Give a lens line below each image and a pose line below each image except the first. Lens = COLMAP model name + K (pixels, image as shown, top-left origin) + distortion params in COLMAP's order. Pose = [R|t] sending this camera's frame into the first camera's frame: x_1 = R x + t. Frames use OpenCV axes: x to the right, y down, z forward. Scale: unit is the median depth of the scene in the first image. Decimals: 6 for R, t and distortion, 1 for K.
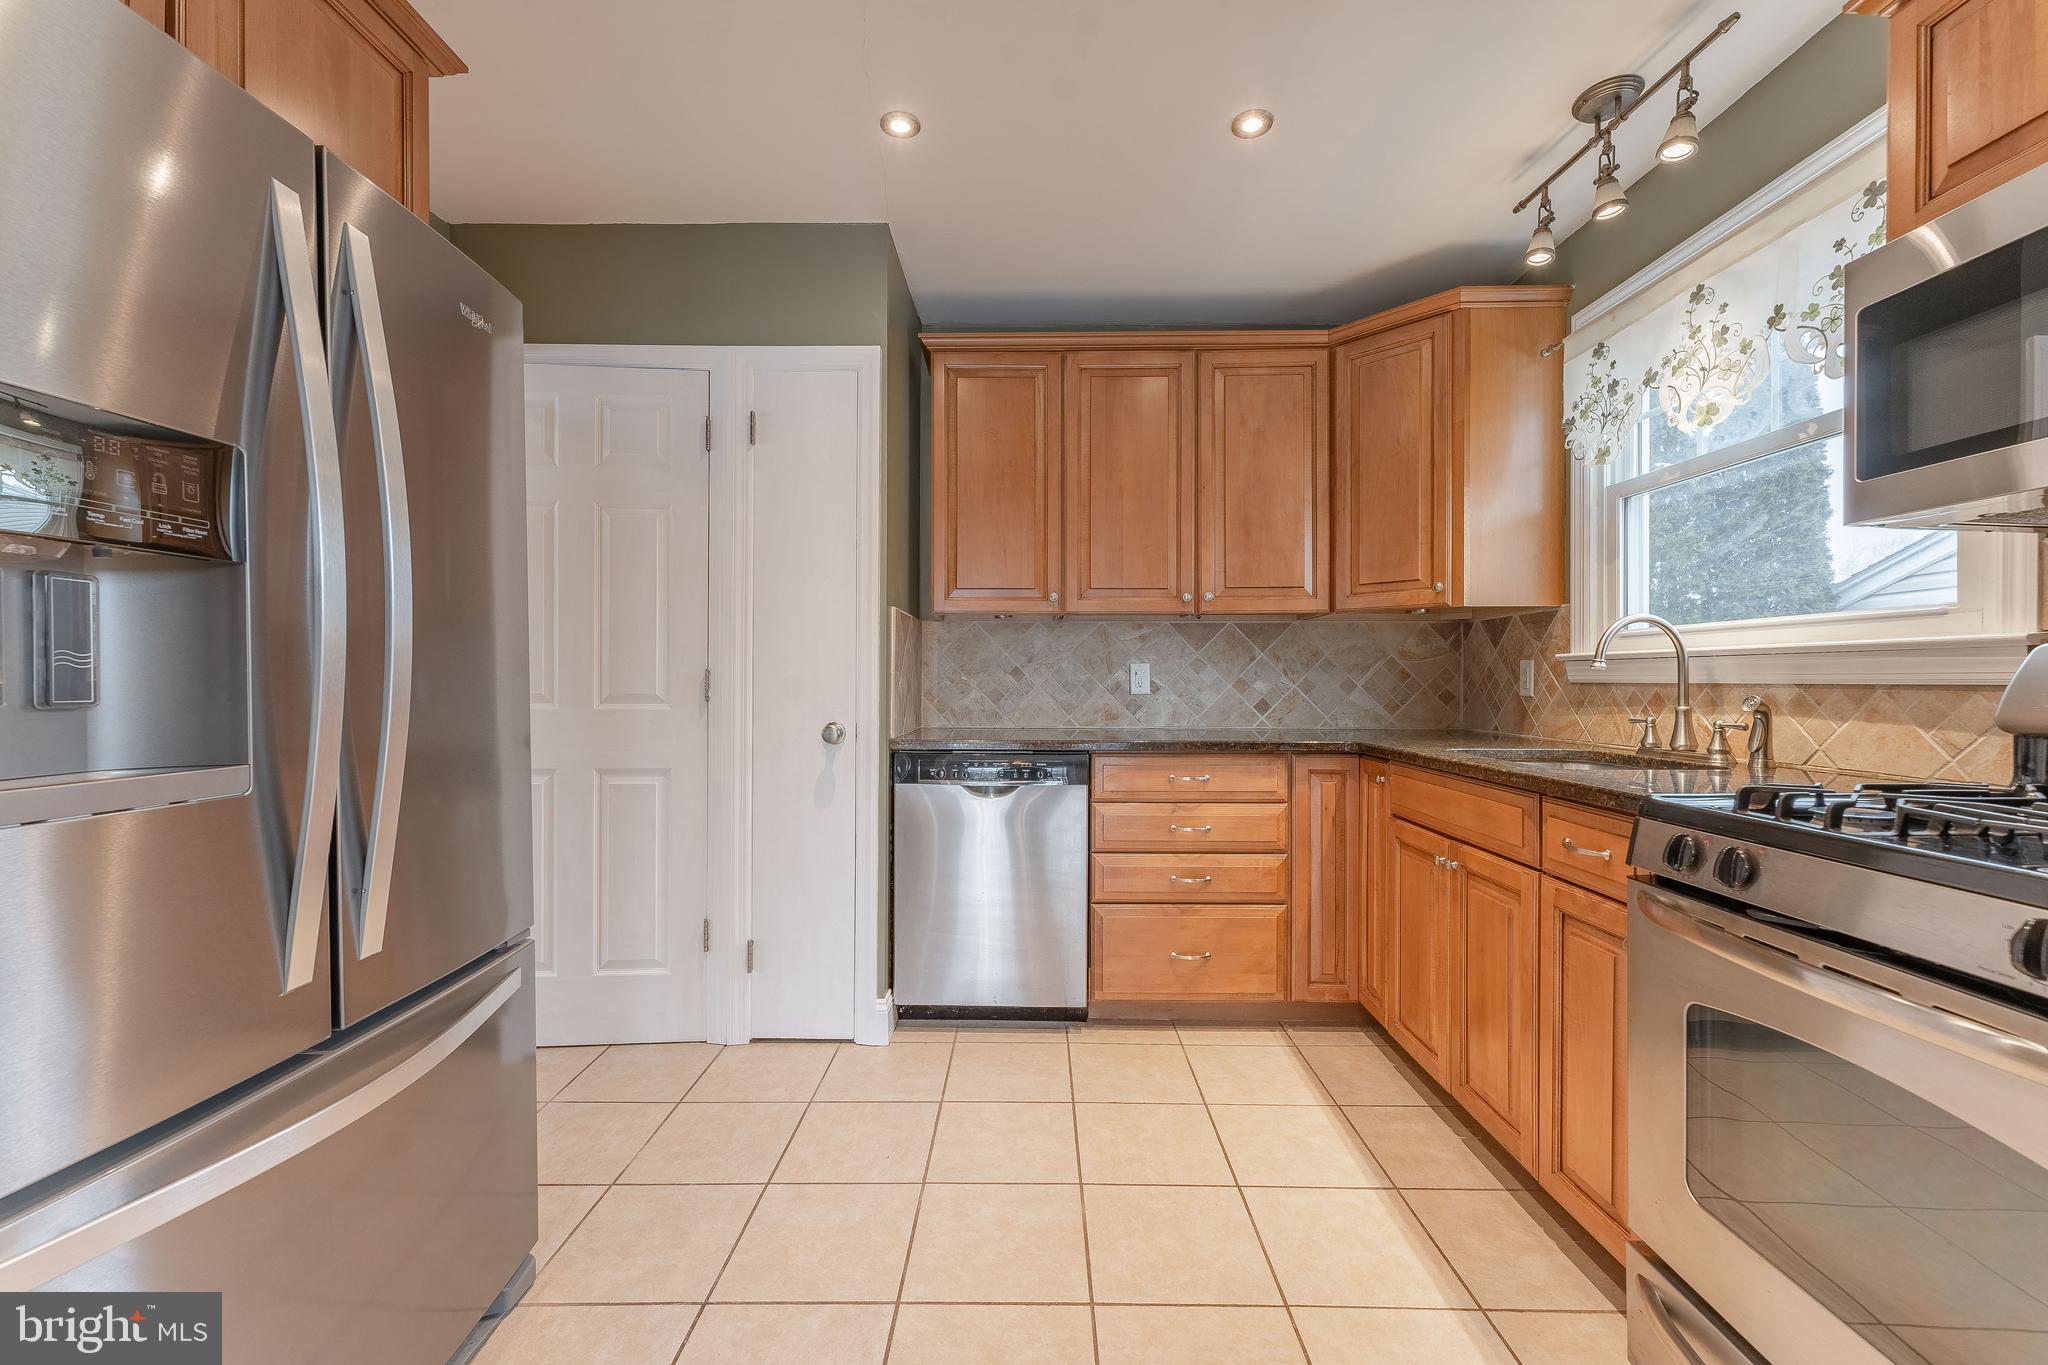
lens RADIAL K [[829.5, 0, 1017.5], [0, 829.5, 687.7], [0, 0, 1]] dist [-0.000049, -0.000096]
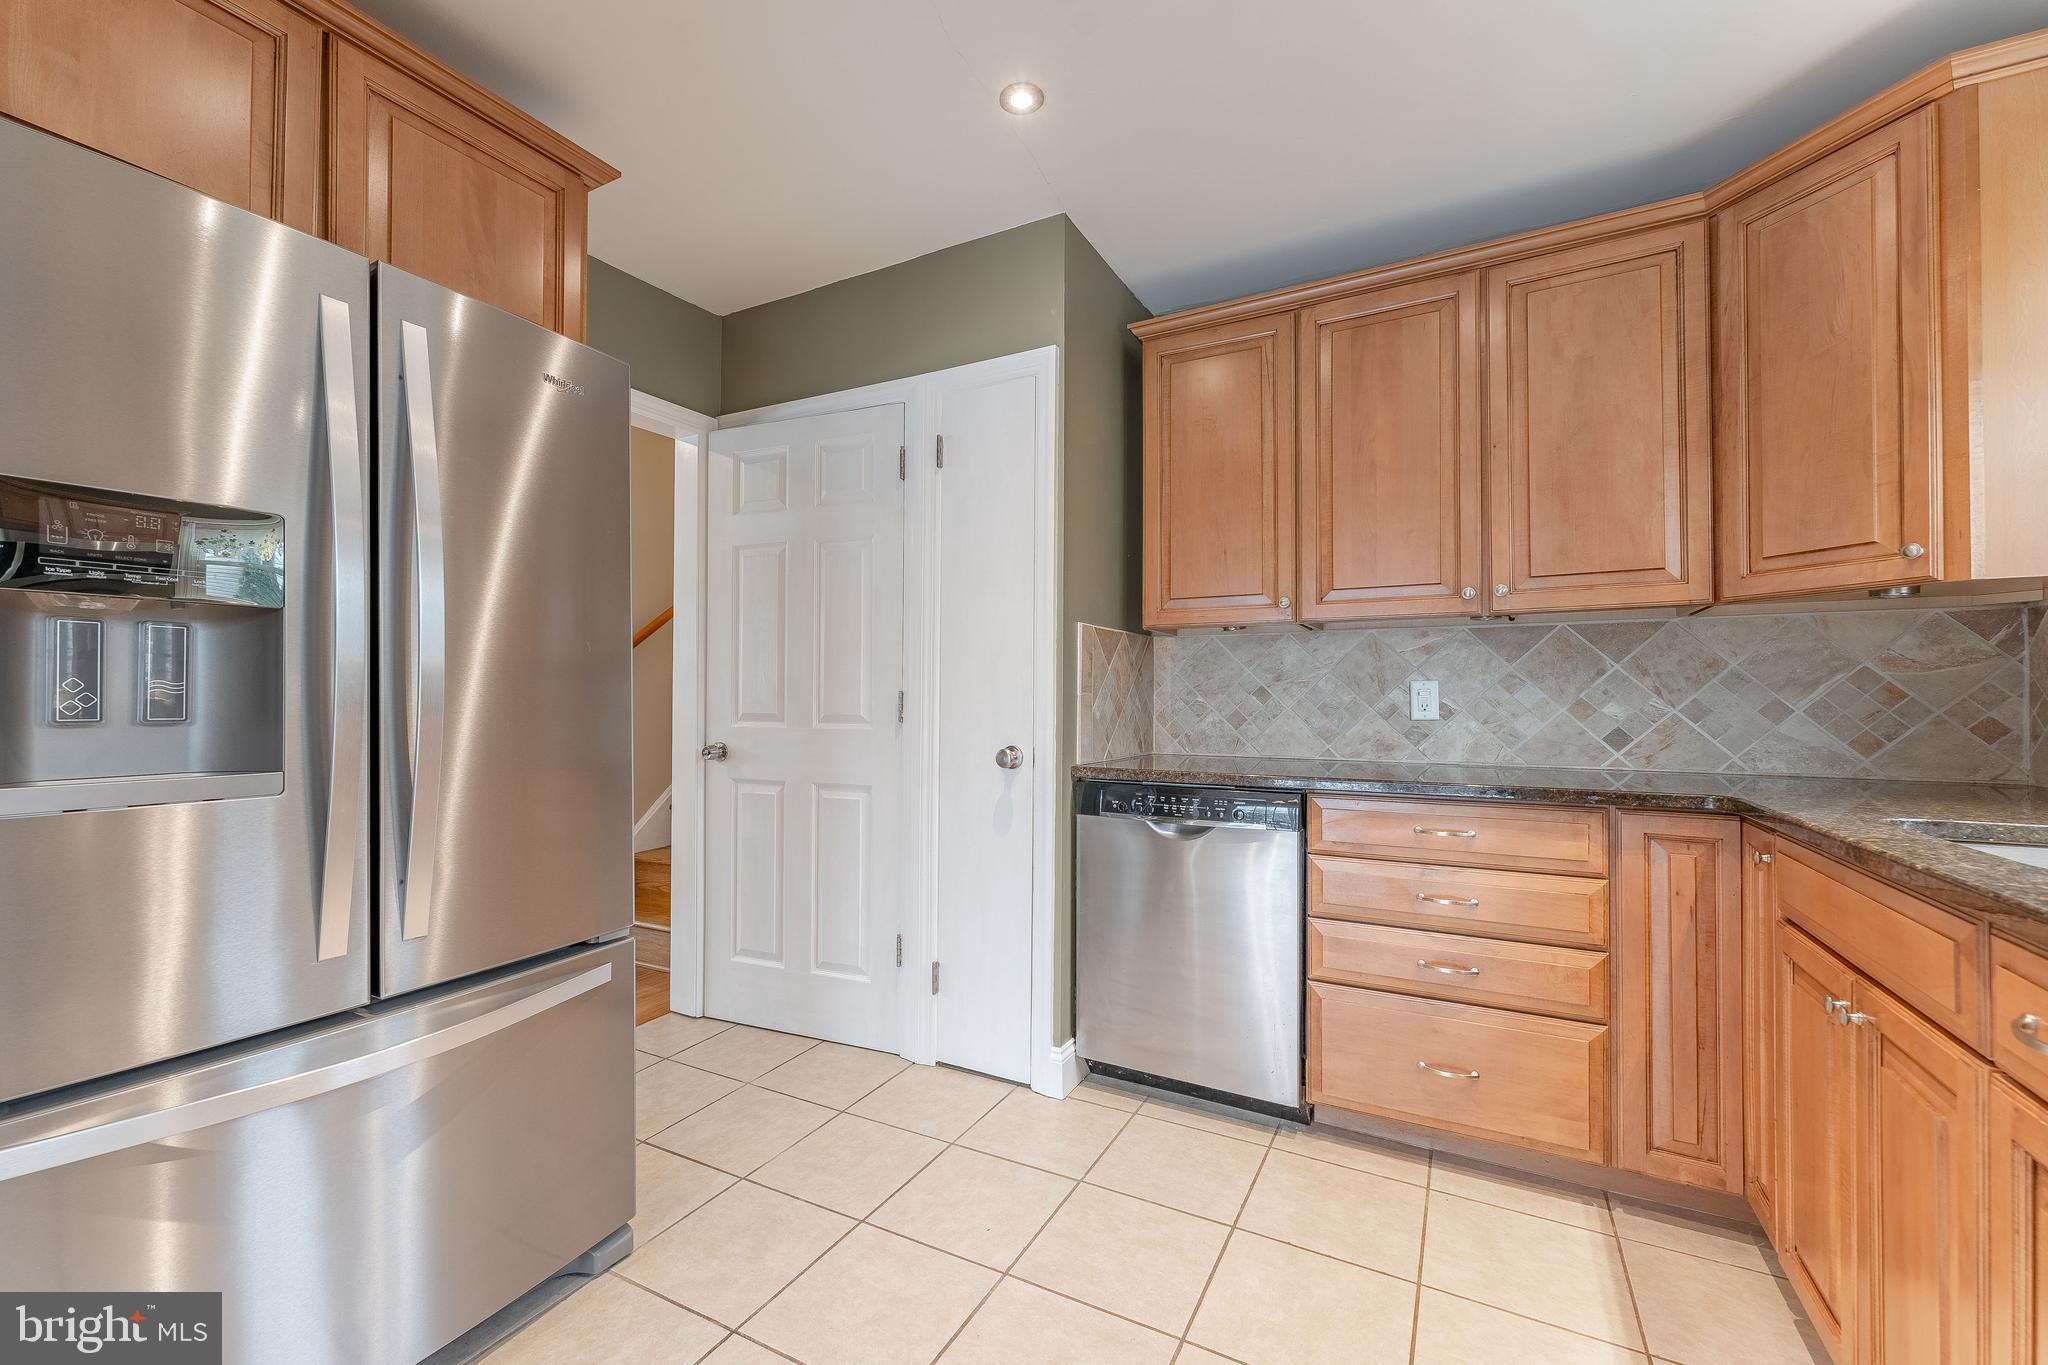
lens RADIAL K [[823.4, 0, 992.9], [0, 823.4, 693.9], [0, 0, 1]] dist [-0.000211, -0.000076]
pose [[0.881235, -0.003430, -0.472666, 0.196475], [-0.004815, 0.999857, -0.016231, -0.002707], [0.472654, 0.016579, 0.881092, 0.144469]]
